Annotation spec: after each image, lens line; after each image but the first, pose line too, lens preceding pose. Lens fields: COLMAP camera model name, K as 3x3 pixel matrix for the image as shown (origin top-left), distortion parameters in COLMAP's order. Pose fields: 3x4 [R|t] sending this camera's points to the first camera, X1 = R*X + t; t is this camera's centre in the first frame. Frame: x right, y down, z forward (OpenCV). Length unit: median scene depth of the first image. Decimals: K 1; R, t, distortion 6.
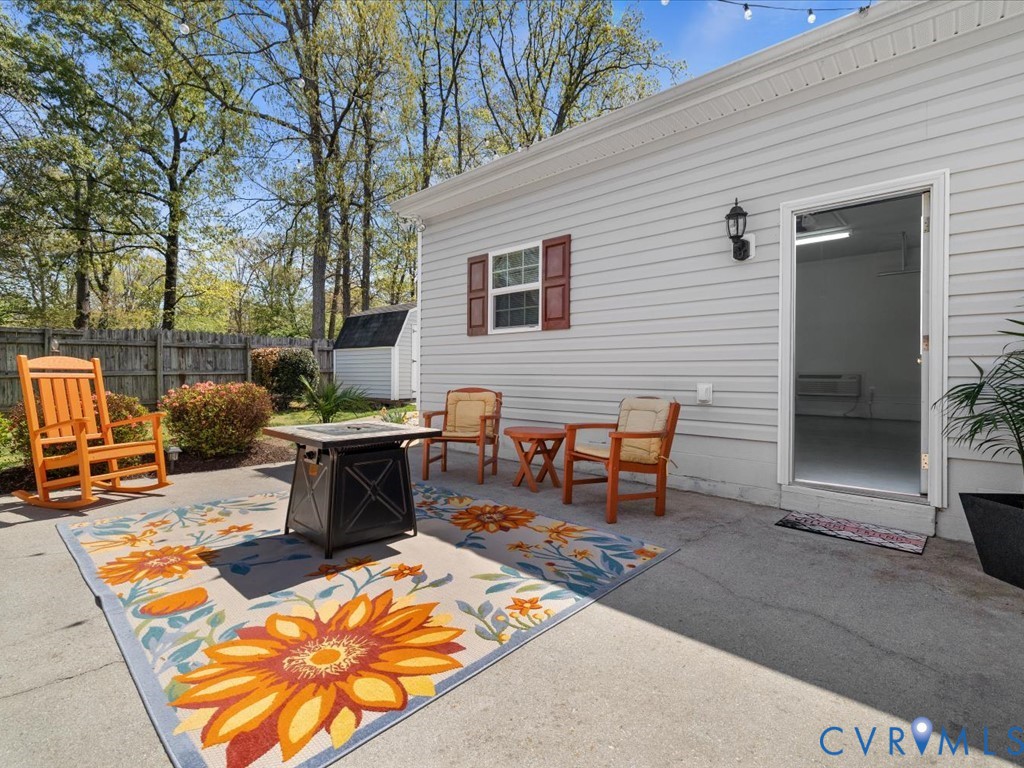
lens RADIAL K [[489.7, 0, 510.7], [0, 489.7, 375.7], [0, 0, 1]] dist [0.002092, -0.001424]
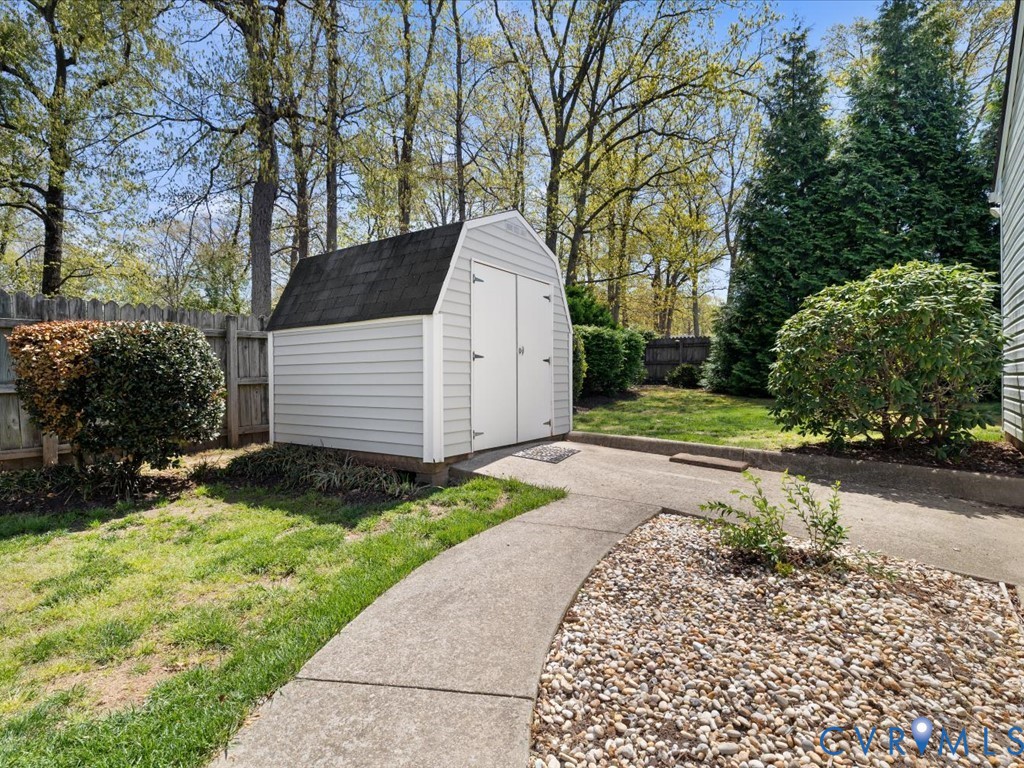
lens RADIAL K [[489.7, 0, 510.7], [0, 489.7, 375.7], [0, 0, 1]] dist [0.002092, -0.001424]
pose [[0.997285, -0.010329, 0.072914, -0.166591], [0.010661, 0.999935, -0.004162, -0.009988], [-0.072866, 0.004928, 0.997330, 0.511596]]
